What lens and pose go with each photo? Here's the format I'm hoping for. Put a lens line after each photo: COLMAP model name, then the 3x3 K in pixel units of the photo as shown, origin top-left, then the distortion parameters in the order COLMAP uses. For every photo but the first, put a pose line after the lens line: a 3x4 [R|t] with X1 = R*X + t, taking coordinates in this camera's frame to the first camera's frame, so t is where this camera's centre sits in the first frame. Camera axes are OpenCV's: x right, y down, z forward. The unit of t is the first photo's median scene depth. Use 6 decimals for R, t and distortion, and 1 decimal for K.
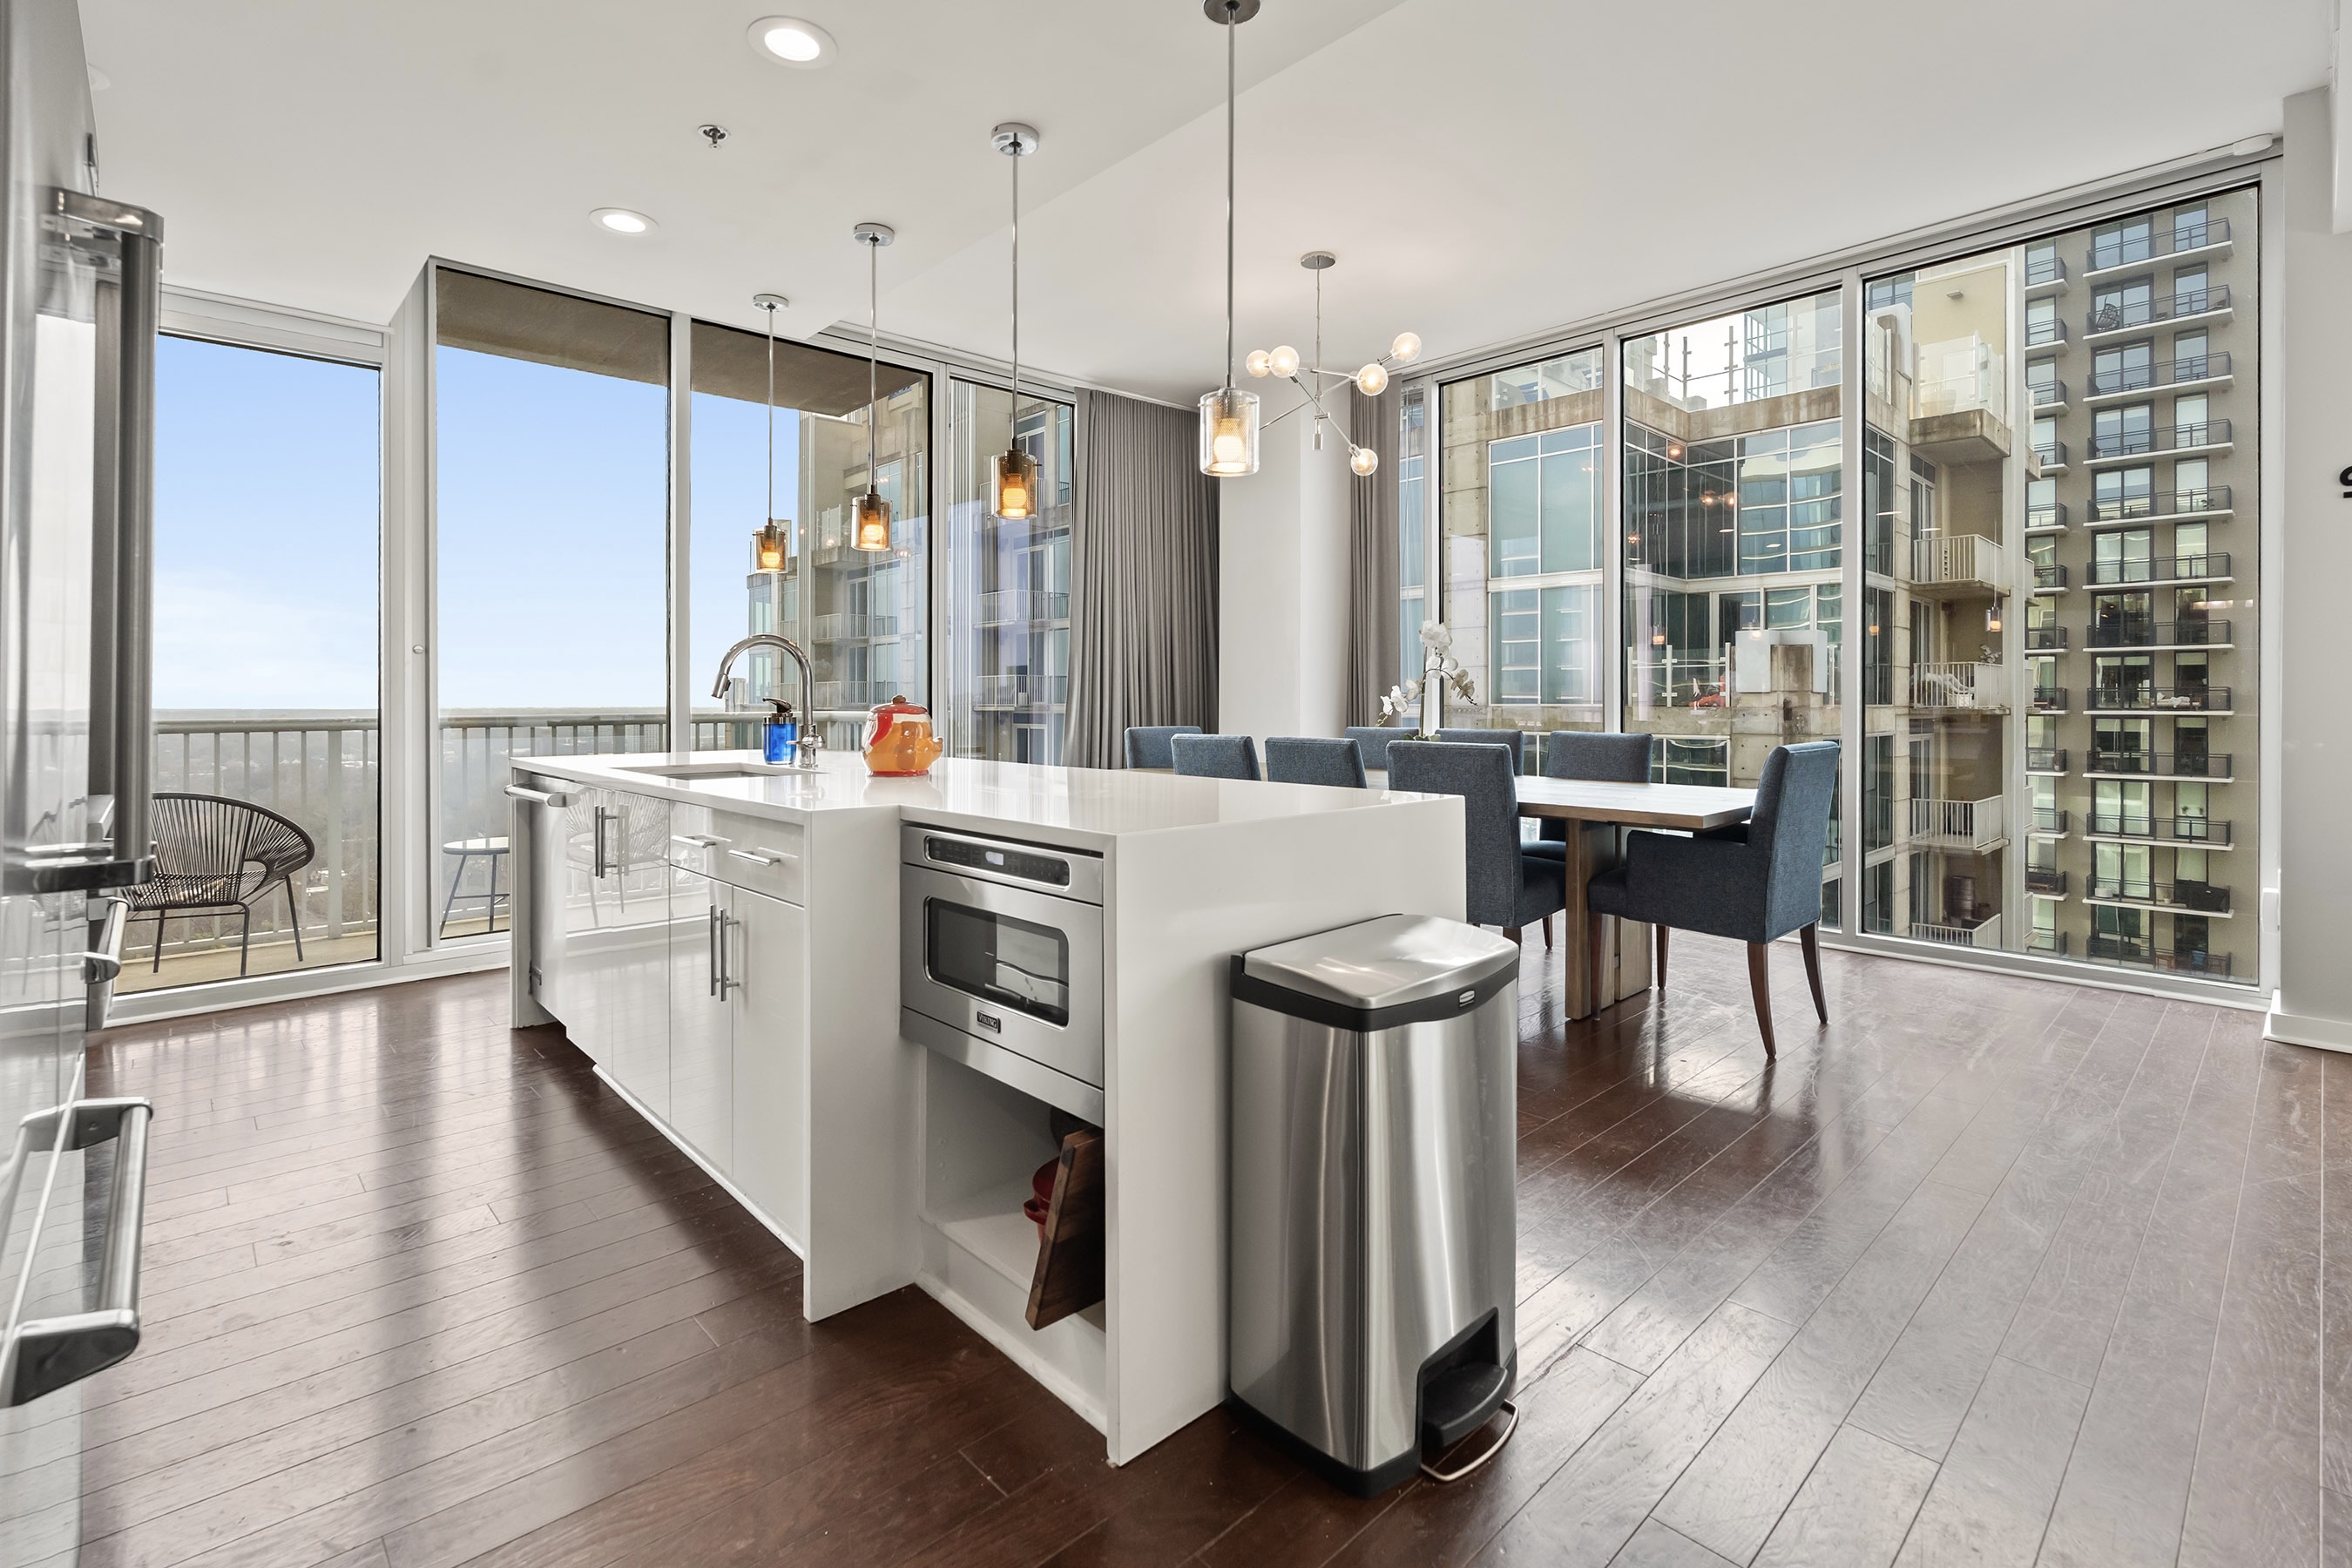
lens RADIAL K [[1052.3, 0, 1206.8], [0, 1052.3, 700.5], [0, 0, 1]] dist [-0.004009, 0.001584]
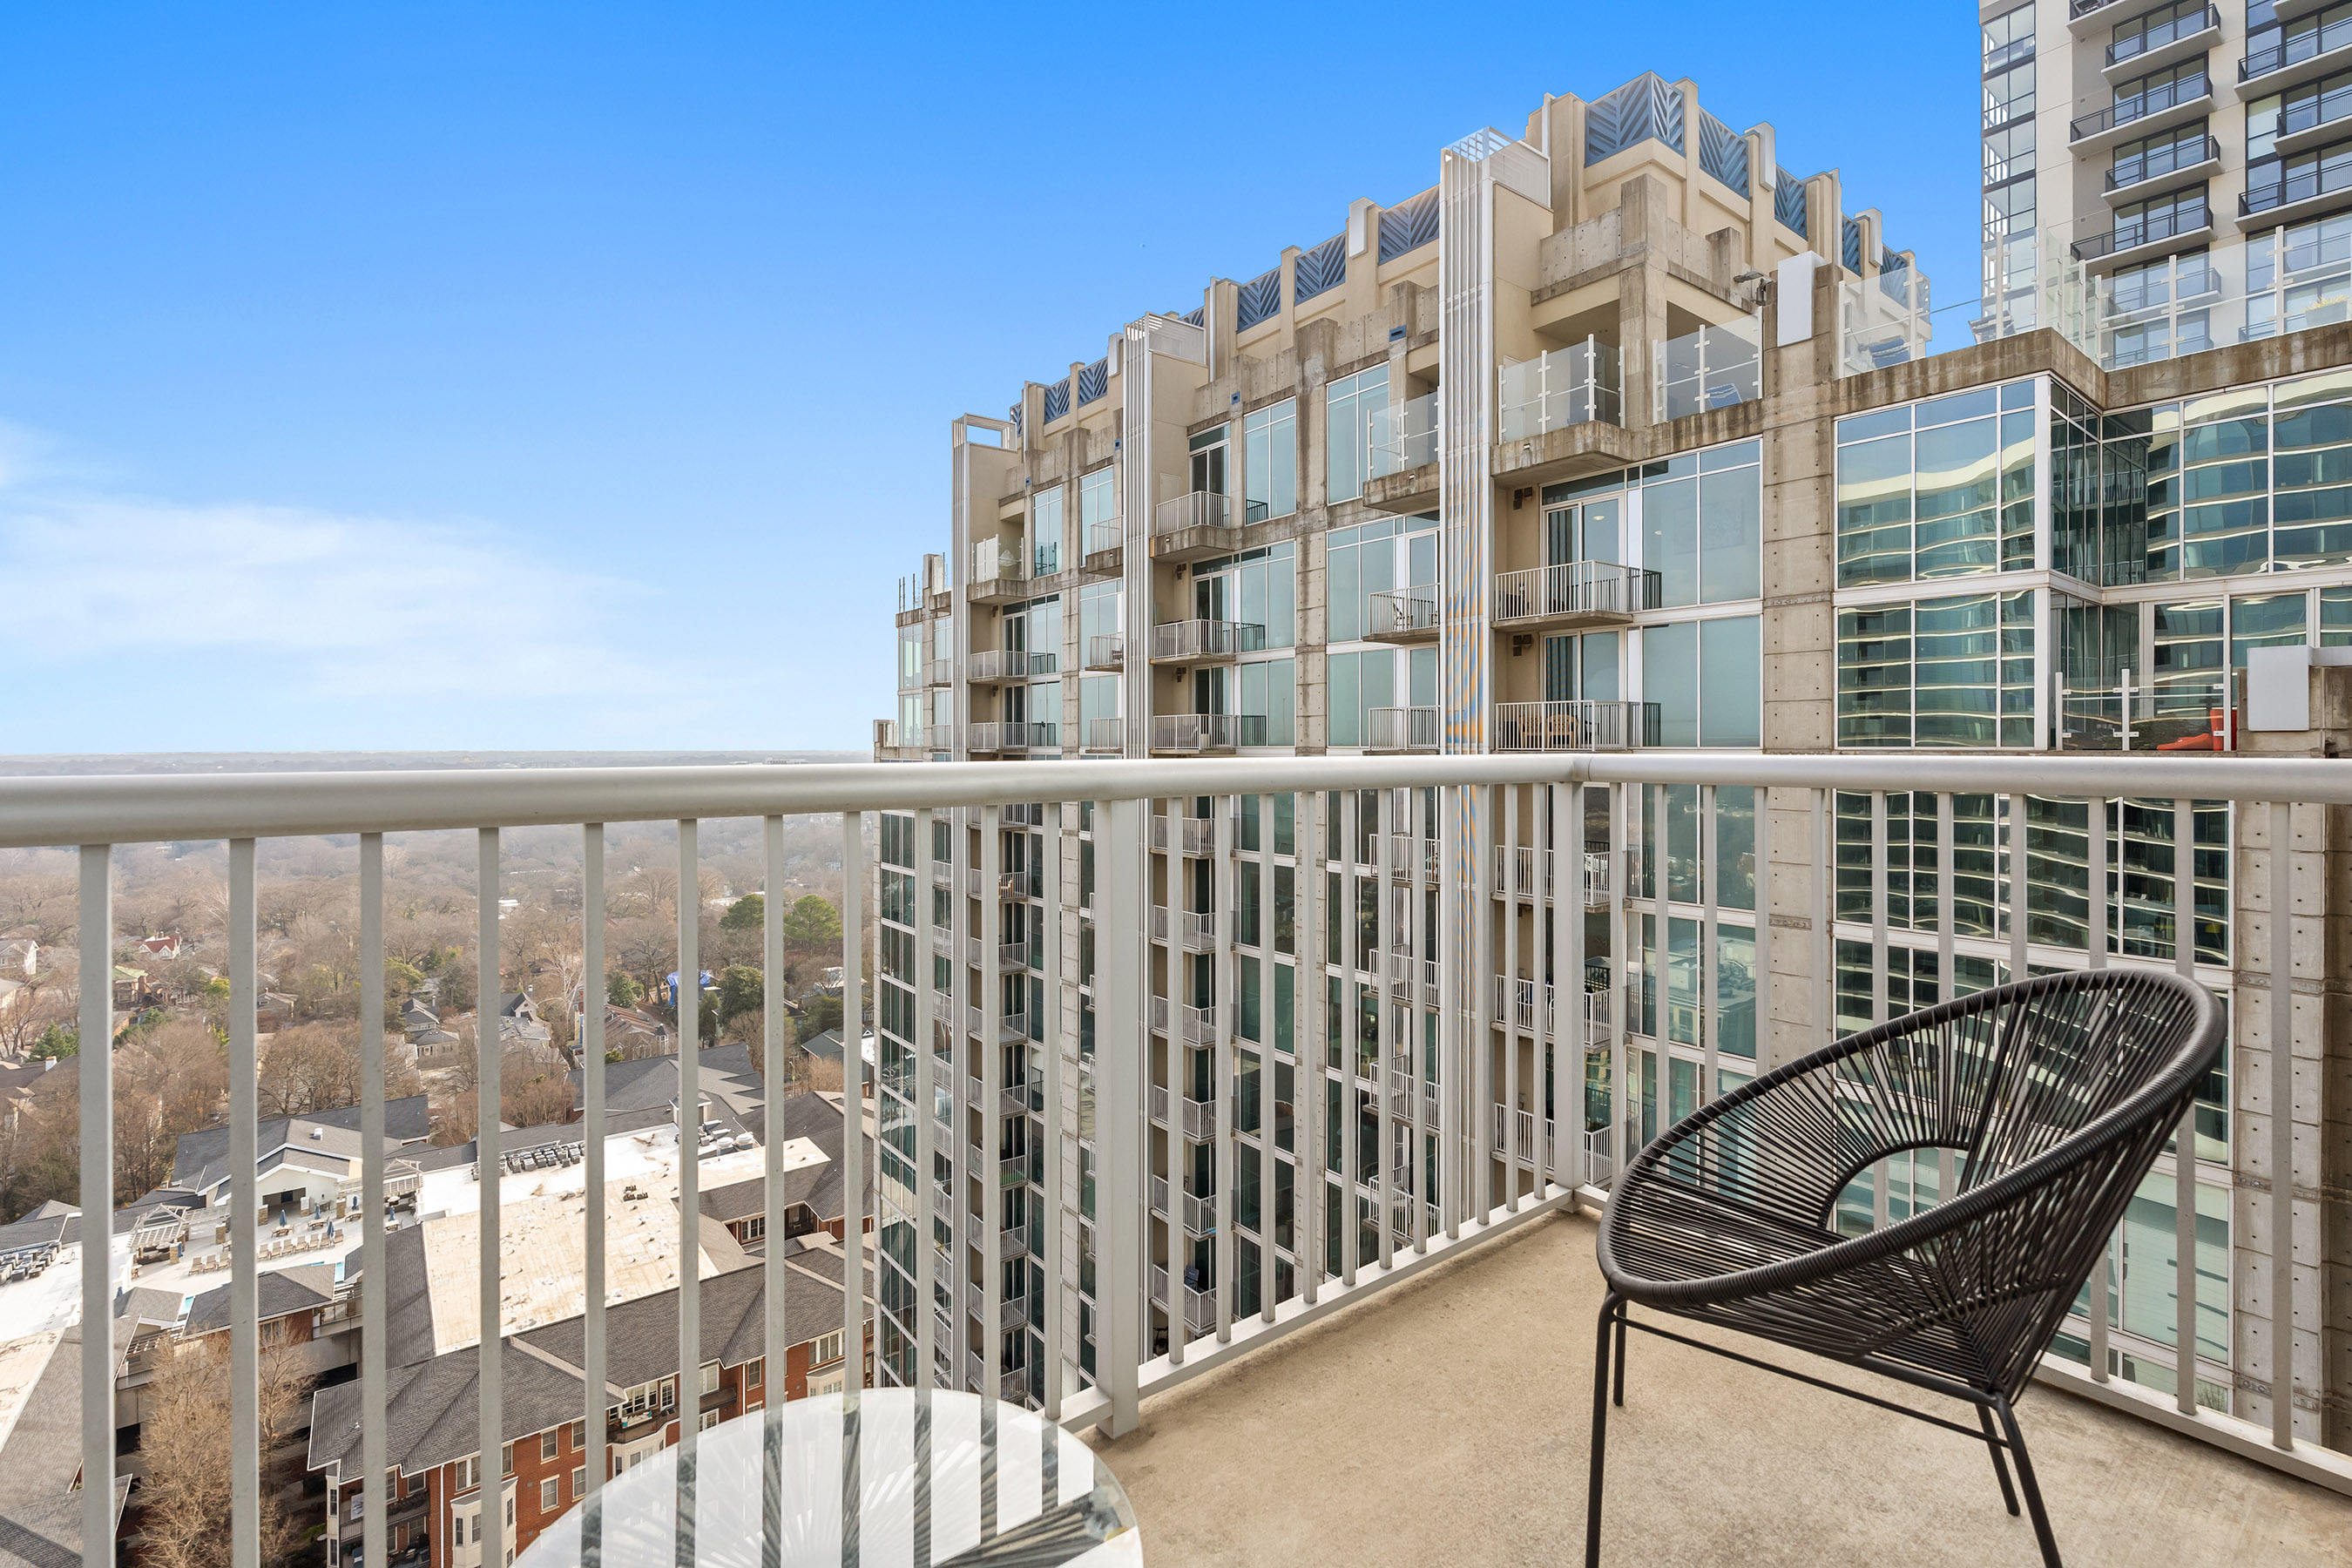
lens RADIAL K [[1052.3, 0, 1206.3], [0, 1052.3, 745.5], [0, 0, 1]] dist [-0.004009, 0.001584]
pose [[0.994645, 0.001051, -0.103348, -0.119859], [-0.001117, 0.999999, -0.000582, 0.003026], [0.103347, 0.000694, 0.994645, 0.158577]]
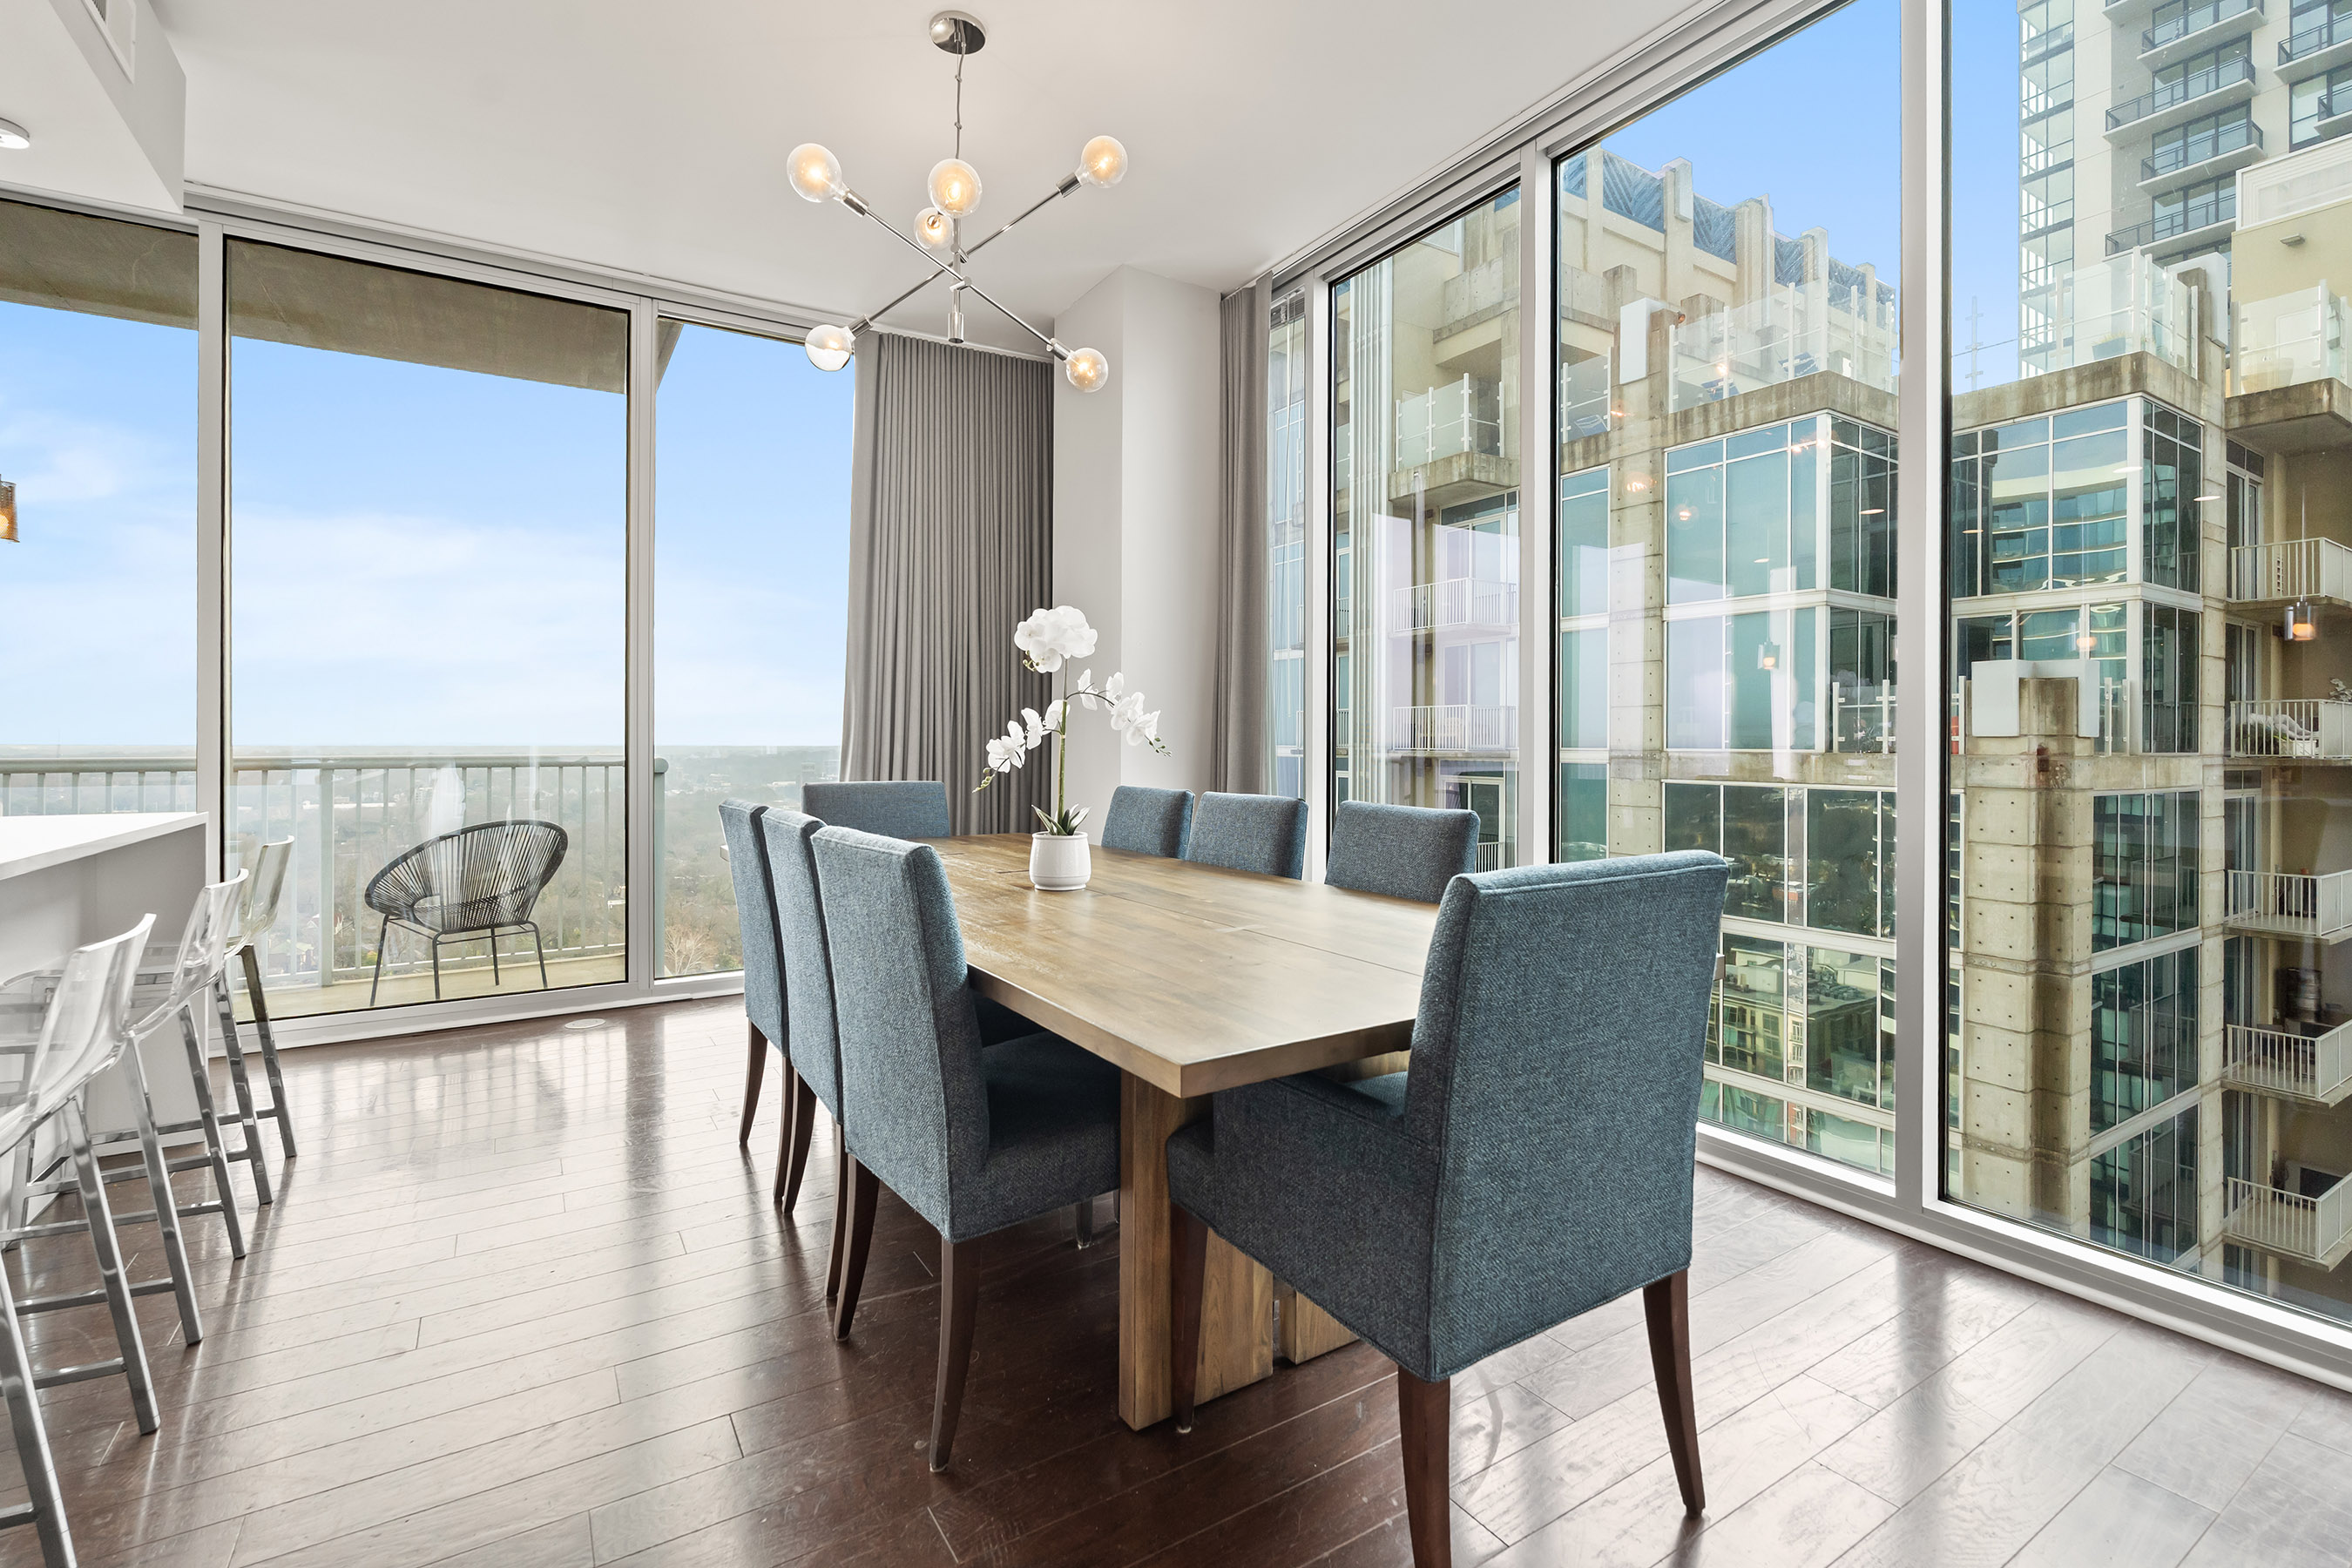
lens RADIAL K [[1052.3, 0, 1209.6], [0, 1052.3, 740.4], [0, 0, 1]] dist [-0.004009, 0.001584]
pose [[0.982248, 0.004913, -0.187525, 0.060429], [-0.005248, 0.999985, -0.001294, -0.000608], [0.187516, 0.002255, 0.982259, 0.069607]]
